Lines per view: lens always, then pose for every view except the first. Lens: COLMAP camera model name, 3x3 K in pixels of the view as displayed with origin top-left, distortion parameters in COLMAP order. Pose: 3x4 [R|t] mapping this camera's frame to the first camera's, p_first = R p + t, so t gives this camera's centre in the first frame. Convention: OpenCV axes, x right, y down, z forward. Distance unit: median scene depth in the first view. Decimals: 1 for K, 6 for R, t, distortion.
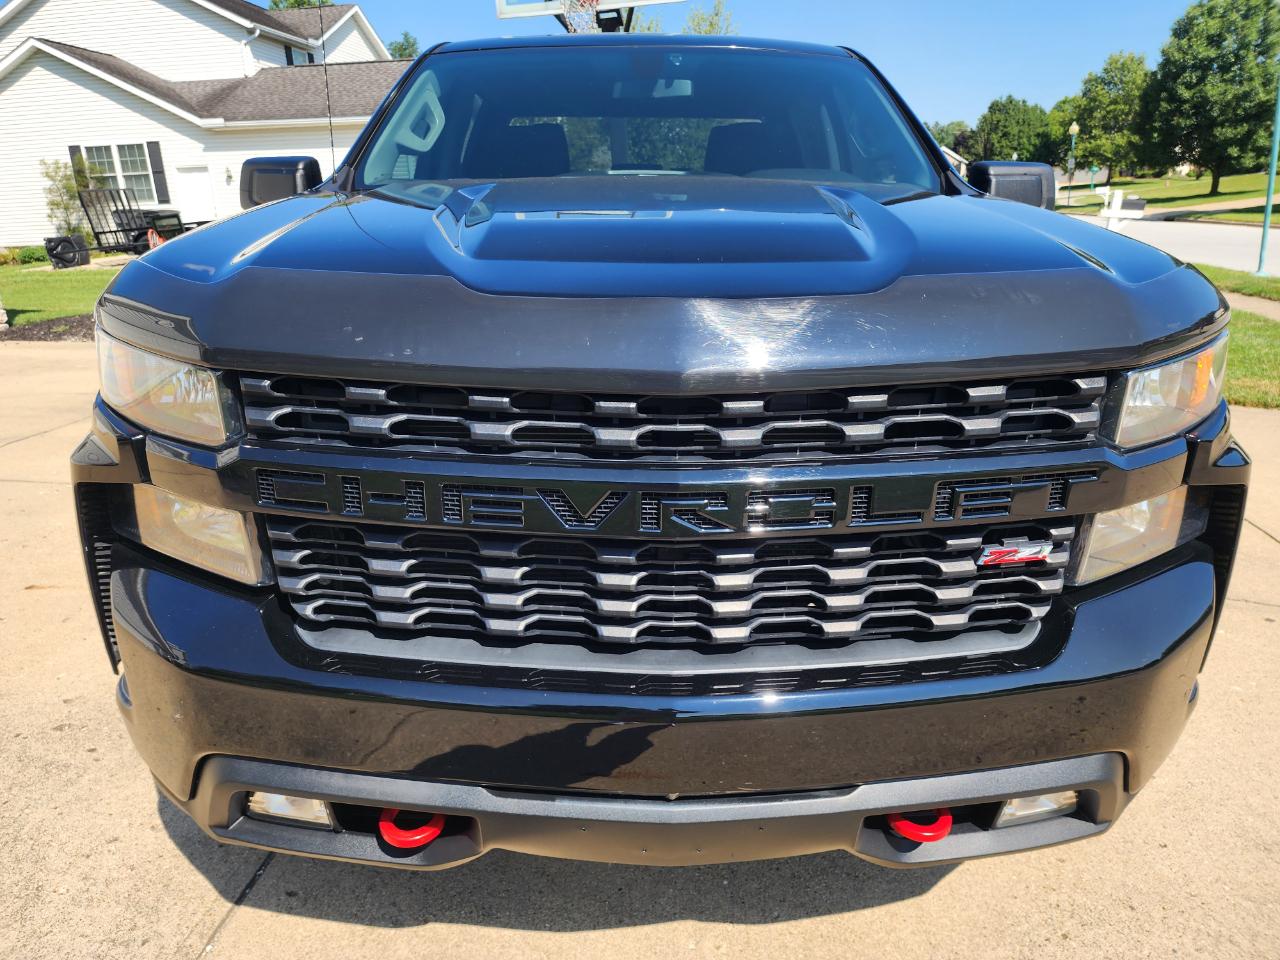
lens RADIAL K [[871.6, 0, 648.8], [0, 871.6, 461.6], [0, 0, 1]] dist [0.086847, -0.073936]
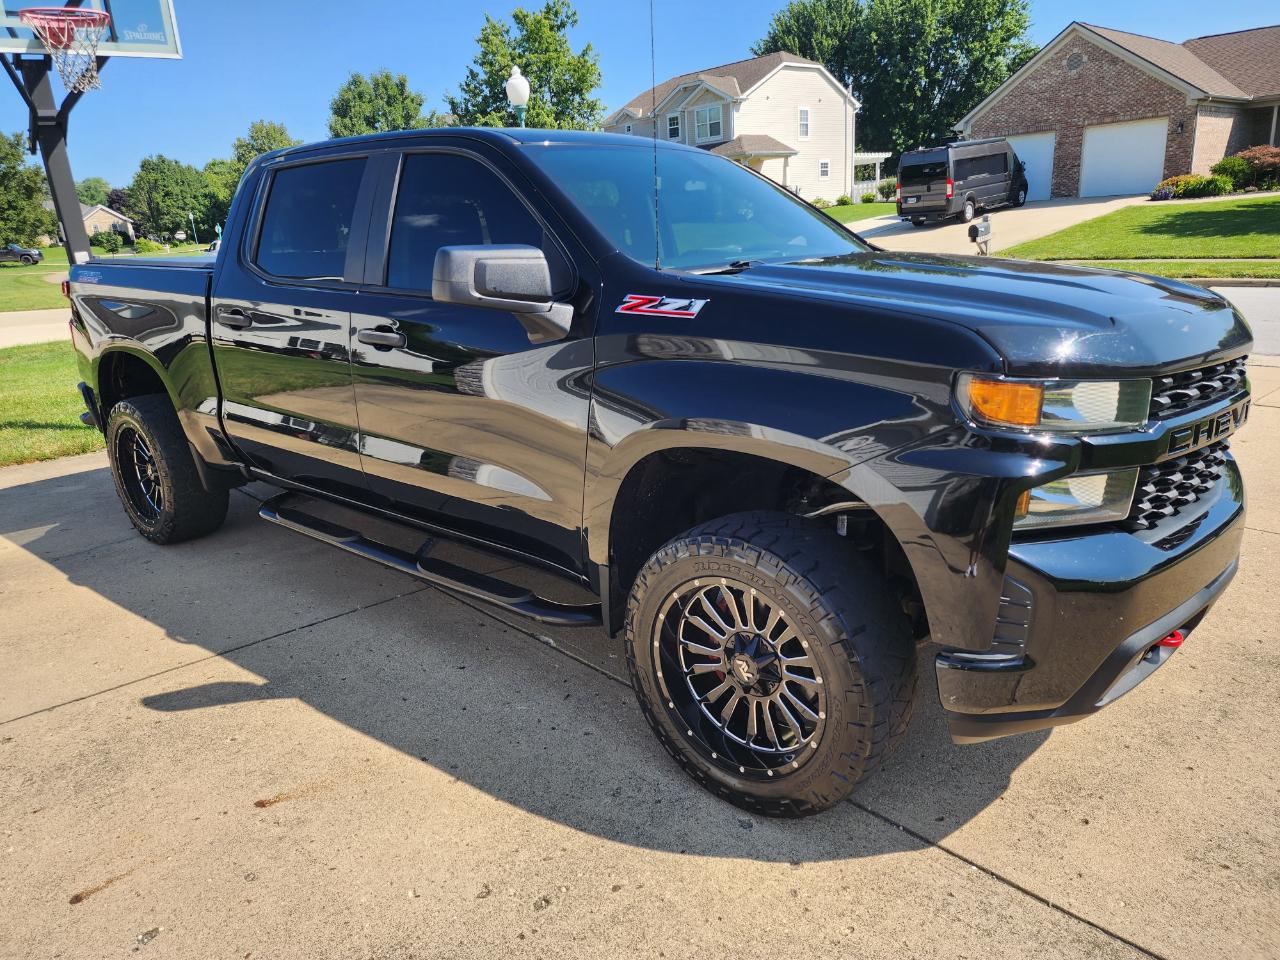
lens RADIAL K [[853.5, 0, 638.4], [0, 853.5, 473.2], [0, 0, 1]] dist [0.086003, -0.078134]
pose [[0.651864, -0.224382, 0.724379, -0.035553], [0.254816, 0.964492, 0.069451, -0.004649], [-0.714242, 0.139311, 0.685894, 0.009289]]
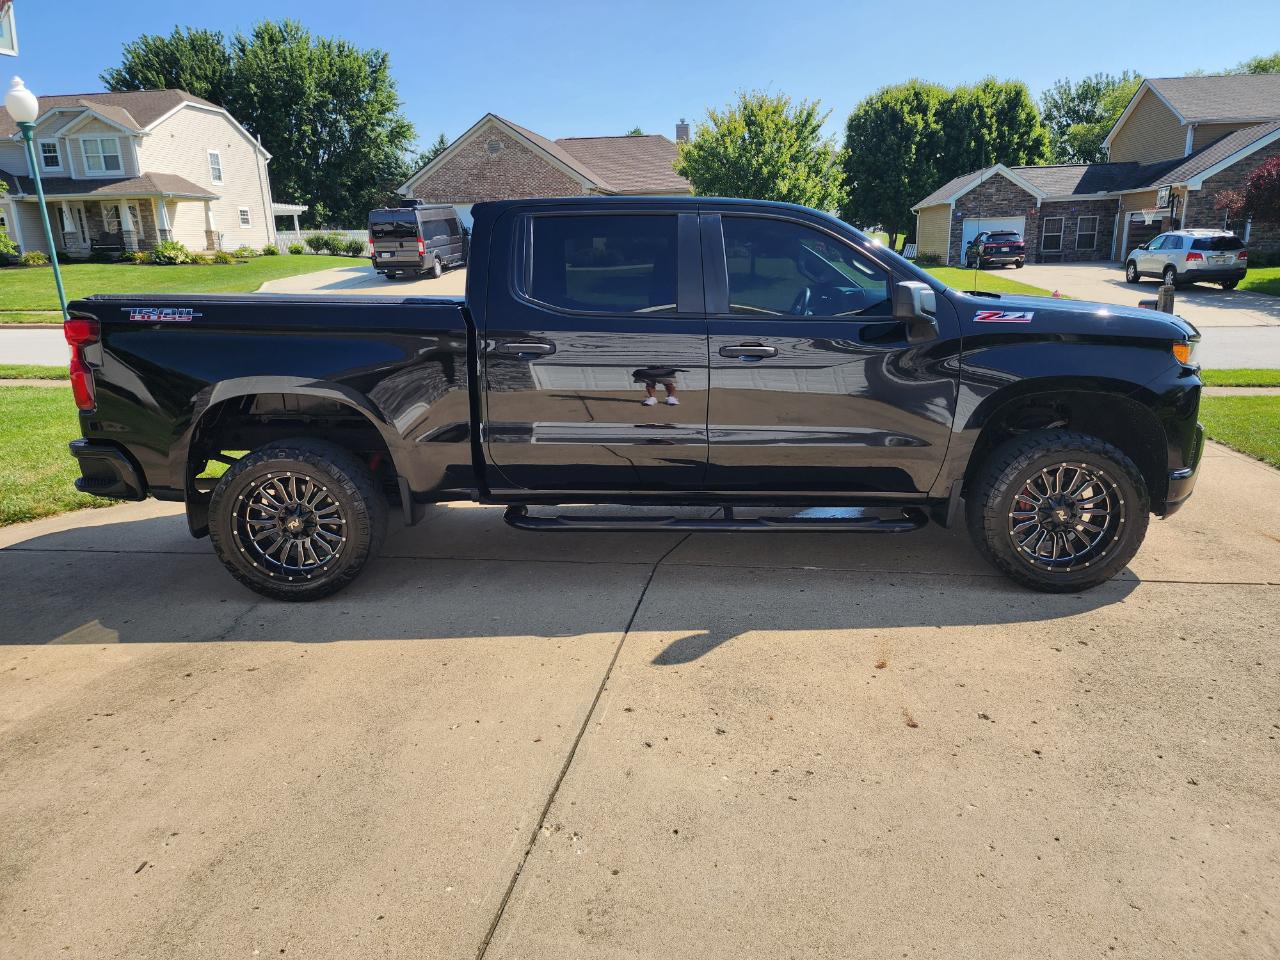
lens RADIAL K [[853.5, 0, 638.4], [0, 853.5, 473.2], [0, 0, 1]] dist [0.086003, -0.078134]
pose [[0.018537, -0.226334, 0.973873, -0.067272], [0.302415, 0.929686, 0.210309, -0.017484], [-0.952996, 0.290615, 0.085680, 0.049561]]
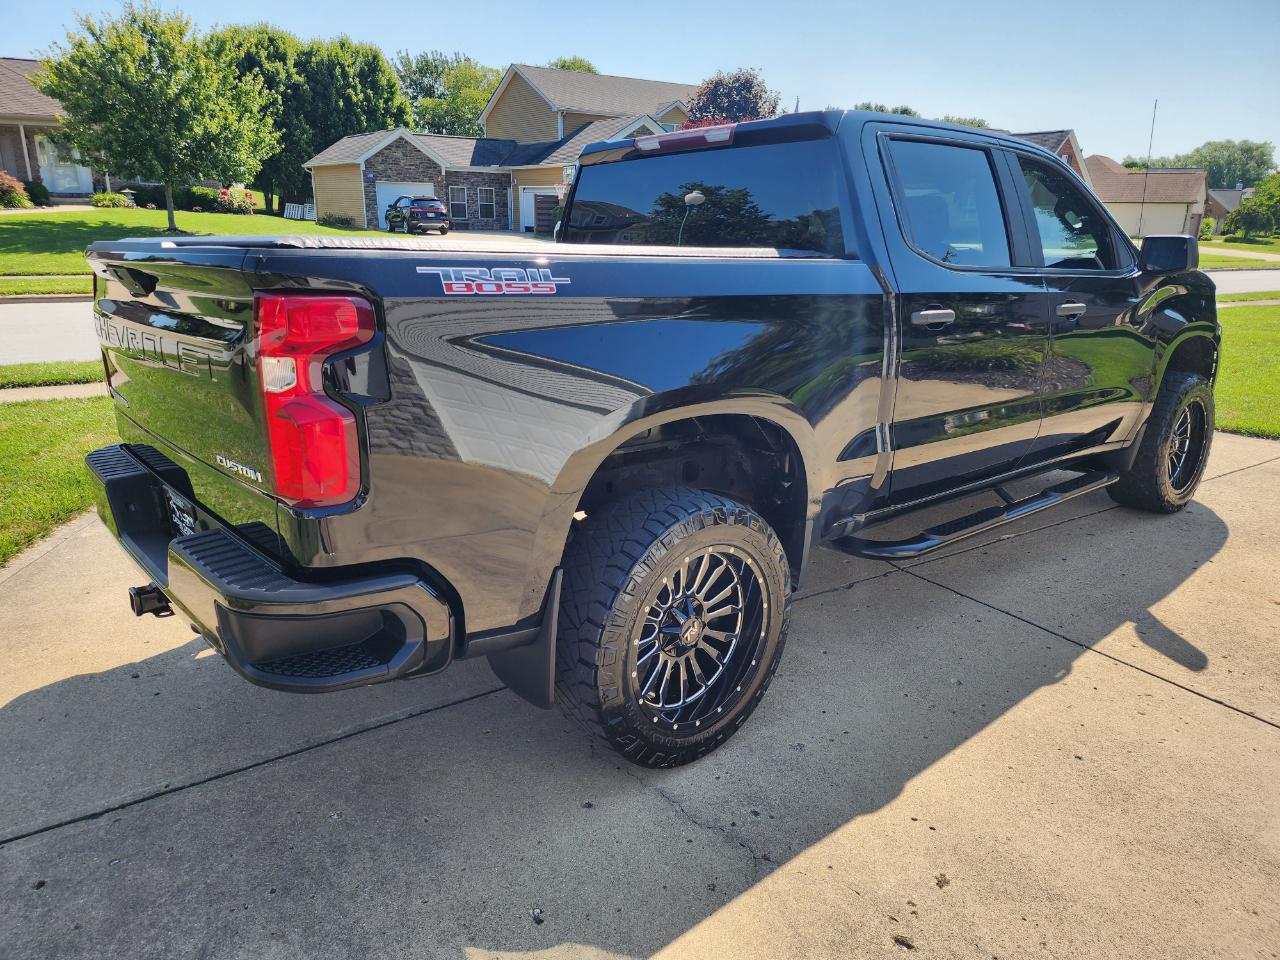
lens RADIAL K [[871.6, 0, 648.8], [0, 871.6, 461.6], [0, 0, 1]] dist [0.086847, -0.073936]
pose [[-0.648159, -0.193706, 0.736457, -0.035875], [0.213251, 0.882240, 0.419733, -0.029786], [-0.731037, 0.429104, -0.530524, 0.093389]]
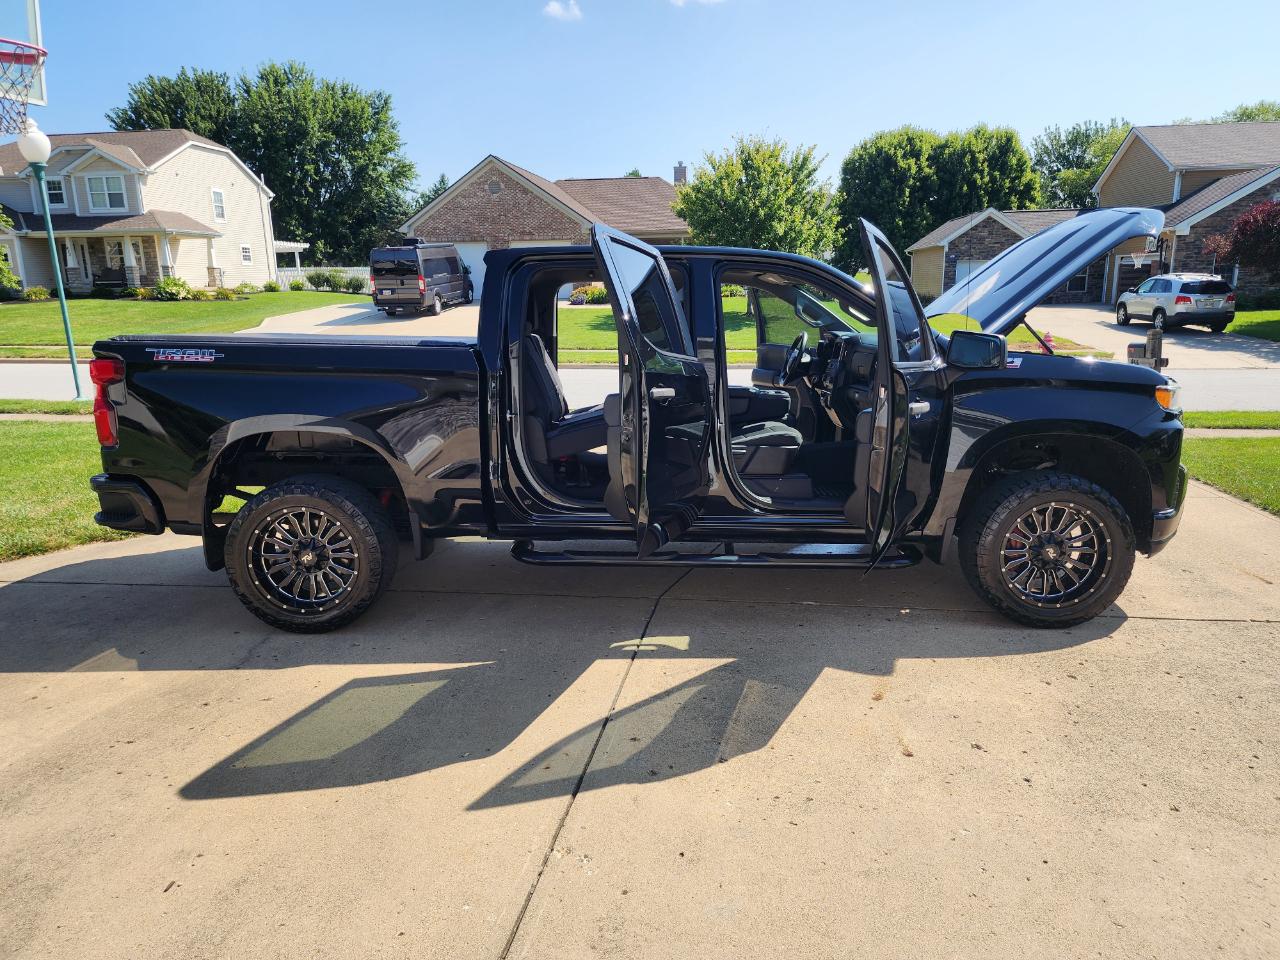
lens RADIAL K [[856.8, 0, 640.0], [0, 856.8, 480.0], [0, 0, 1]] dist [0.073066, -0.066578]
pose [[0.013370, -0.192565, 0.981193, -0.069243], [0.296050, 0.938047, 0.180063, -0.018094], [-0.955079, 0.288075, 0.069550, 0.049909]]
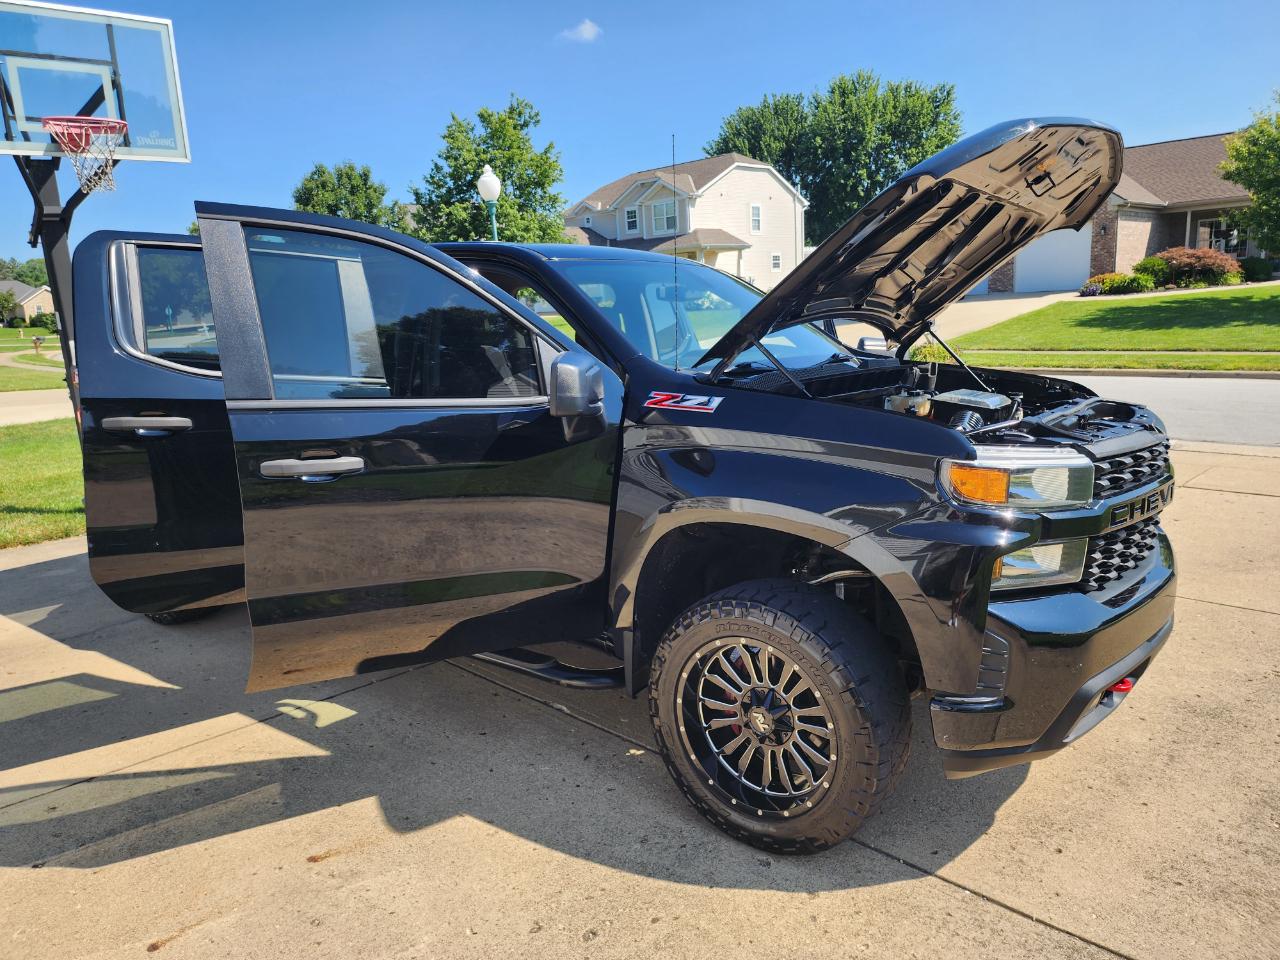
lens RADIAL K [[864.1, 0, 648.0], [0, 864.1, 475.5], [0, 0, 1]] dist [0.067110, -0.062804]
pose [[0.604201, -0.157175, 0.781177, -0.041012], [0.256588, 0.966513, -0.003993, -0.005358], [-0.754390, 0.202853, 0.624297, 0.008178]]
